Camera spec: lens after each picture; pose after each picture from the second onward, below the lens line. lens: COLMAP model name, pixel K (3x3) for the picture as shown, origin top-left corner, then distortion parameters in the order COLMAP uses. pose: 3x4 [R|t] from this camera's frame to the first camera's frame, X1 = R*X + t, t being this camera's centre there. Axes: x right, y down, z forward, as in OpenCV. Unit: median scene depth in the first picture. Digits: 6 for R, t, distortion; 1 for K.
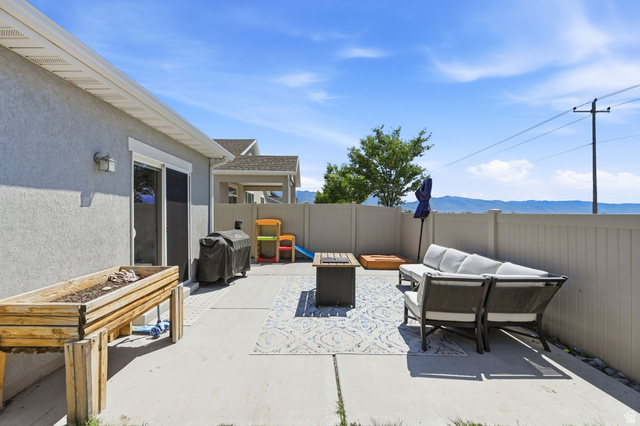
lens RADIAL K [[255.4, 0, 316.8], [0, 255.4, 214.0], [0, 0, 1]] dist [-0.003961, 0.001408]
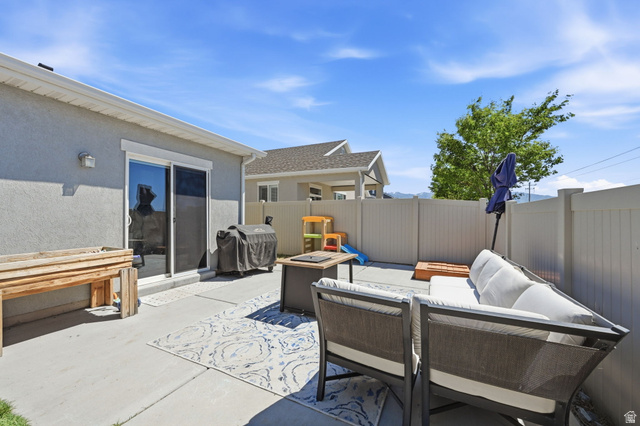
lens RADIAL K [[255.4, 0, 318.9], [0, 255.4, 213.8], [0, 0, 1]] dist [-0.003961, 0.001408]
pose [[0.893109, -0.001746, -0.449837, 0.594195], [-0.004308, 0.999913, -0.012435, 0.055689], [0.449820, 0.013044, 0.893024, 0.340234]]
